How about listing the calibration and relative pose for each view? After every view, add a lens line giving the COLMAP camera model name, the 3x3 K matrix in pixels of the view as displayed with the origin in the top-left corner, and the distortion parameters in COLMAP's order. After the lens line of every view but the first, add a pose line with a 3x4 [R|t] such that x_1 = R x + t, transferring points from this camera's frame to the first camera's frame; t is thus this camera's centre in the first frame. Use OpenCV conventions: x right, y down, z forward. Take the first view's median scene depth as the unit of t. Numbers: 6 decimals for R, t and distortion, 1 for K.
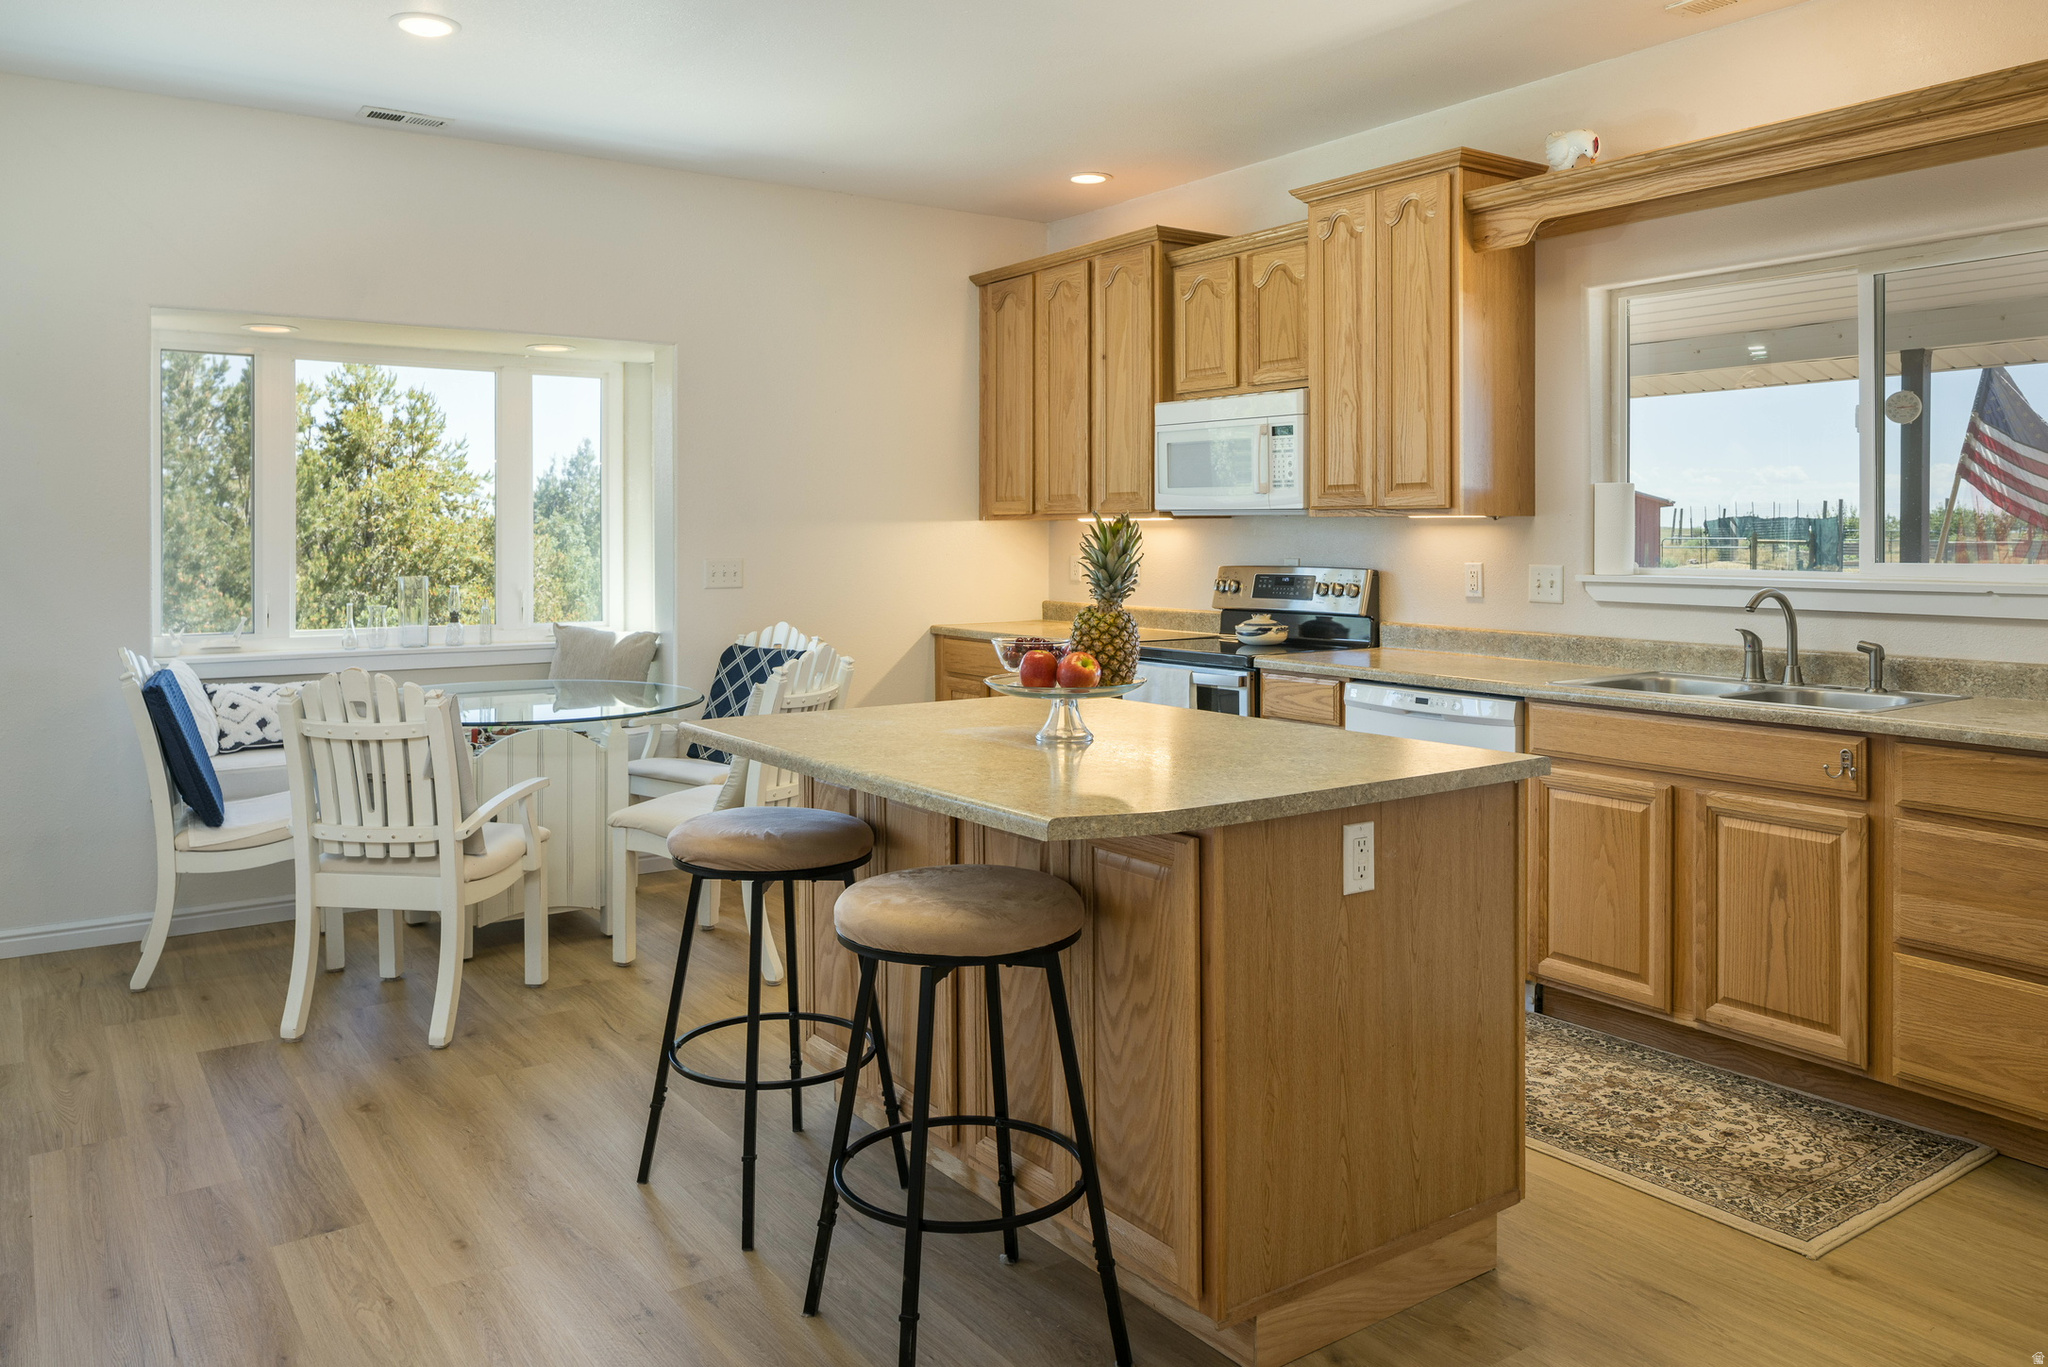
lens RADIAL K [[1431.2, 0, 981.9], [0, 1431.2, 545.1], [0, 0, 1]] dist [-0.014800, -0.002433]
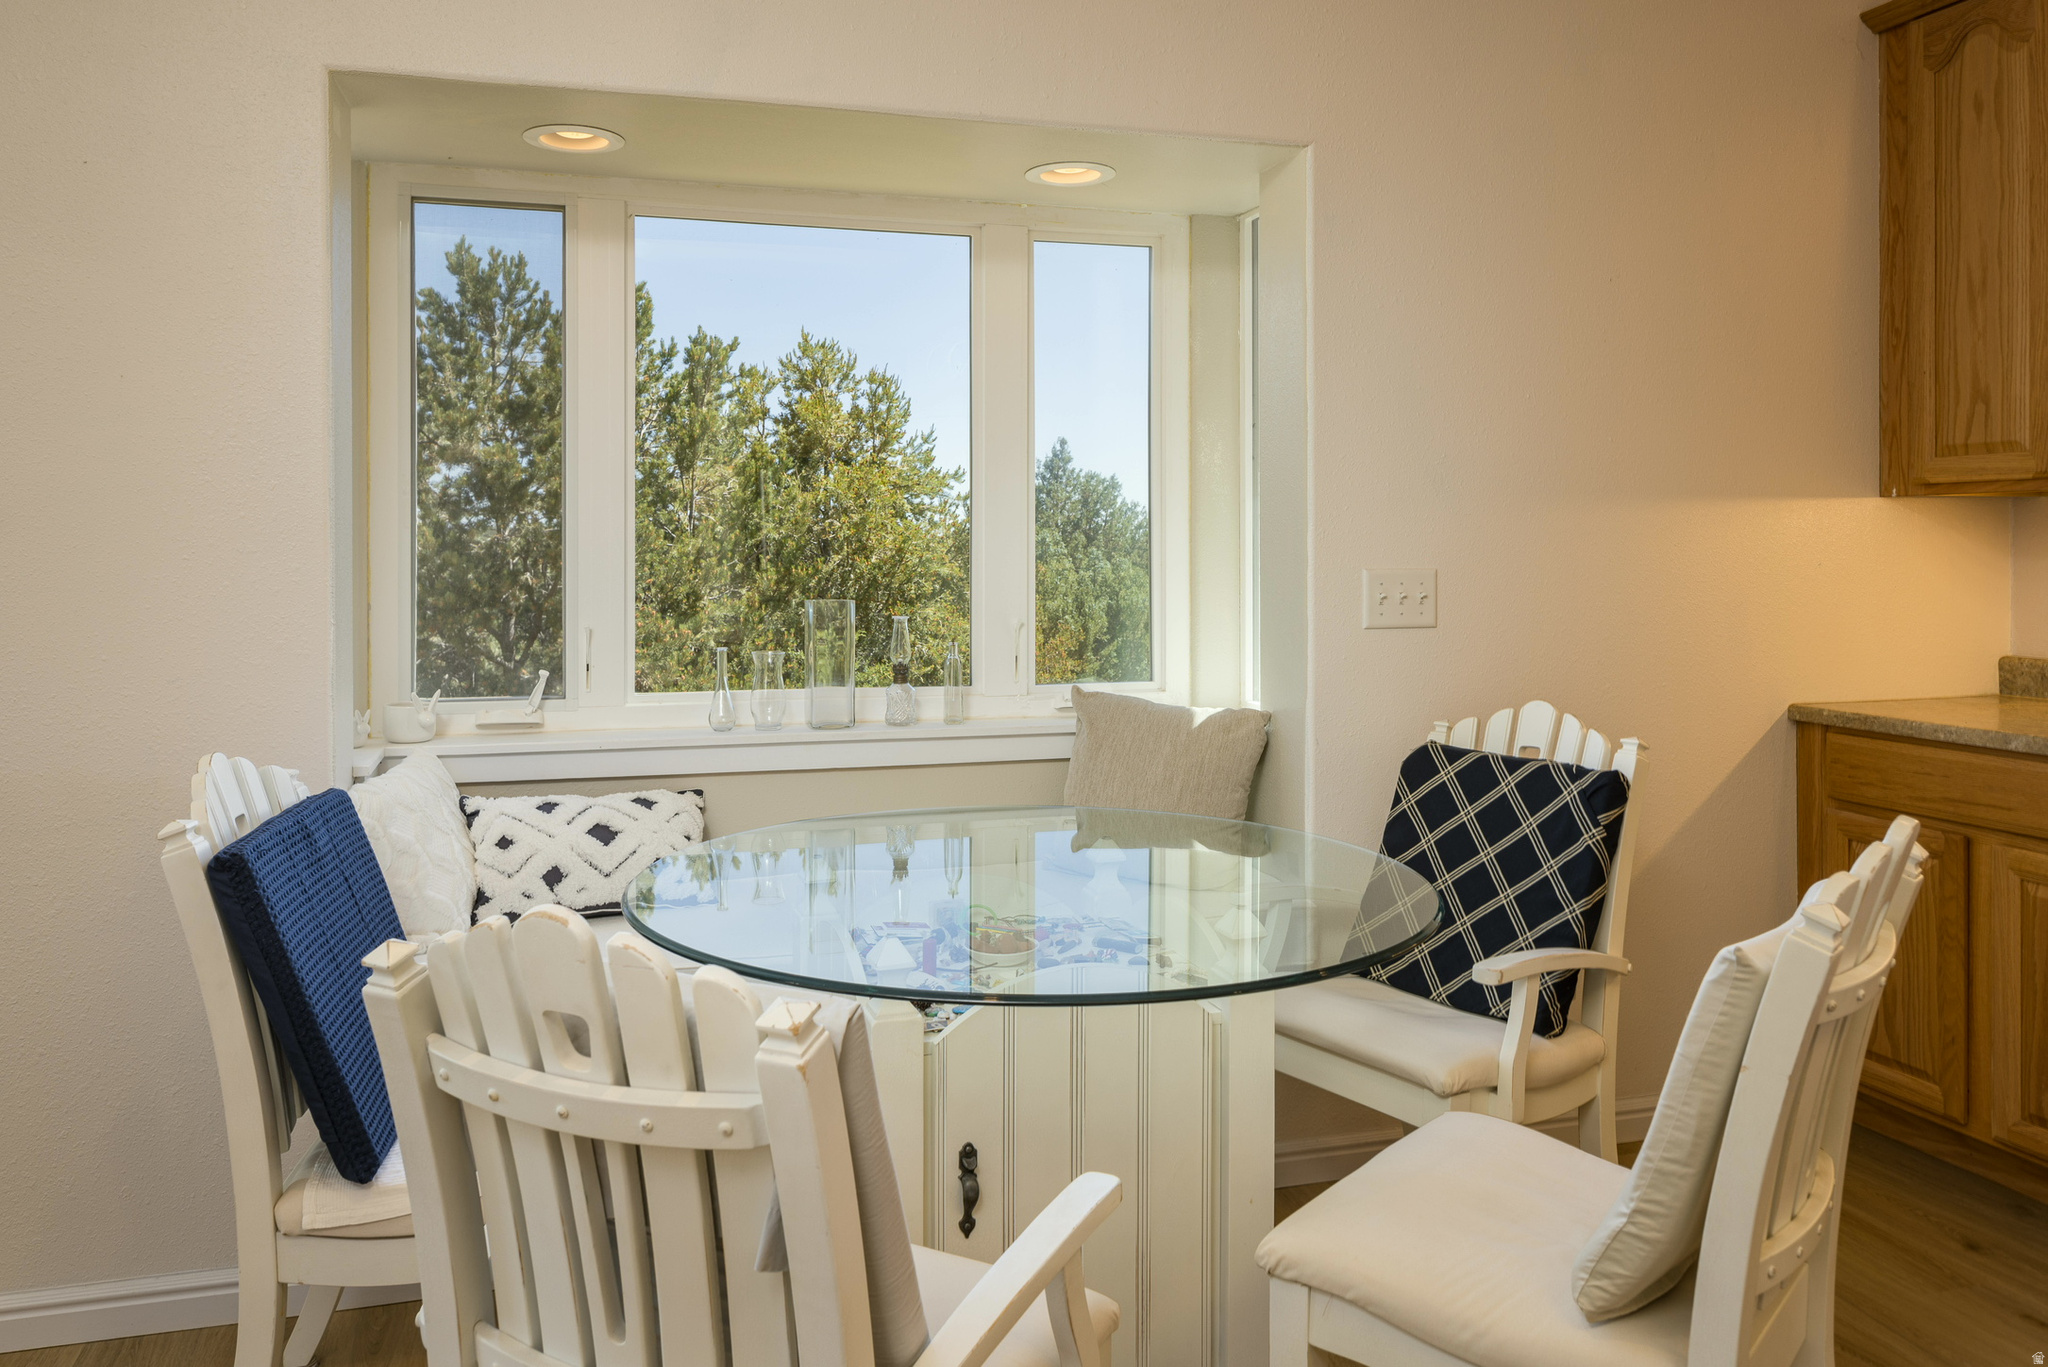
lens RADIAL K [[1496.6, 0, 1020.6], [0, 1496.6, 553.9], [0, 0, 1]] dist [0.052211, -0.001391]
pose [[0.958088, 0.000690, -0.286474, -0.064915], [-0.001825, 0.999992, -0.003694, 0.002531], [0.286469, 0.004062, 0.958081, 0.186666]]
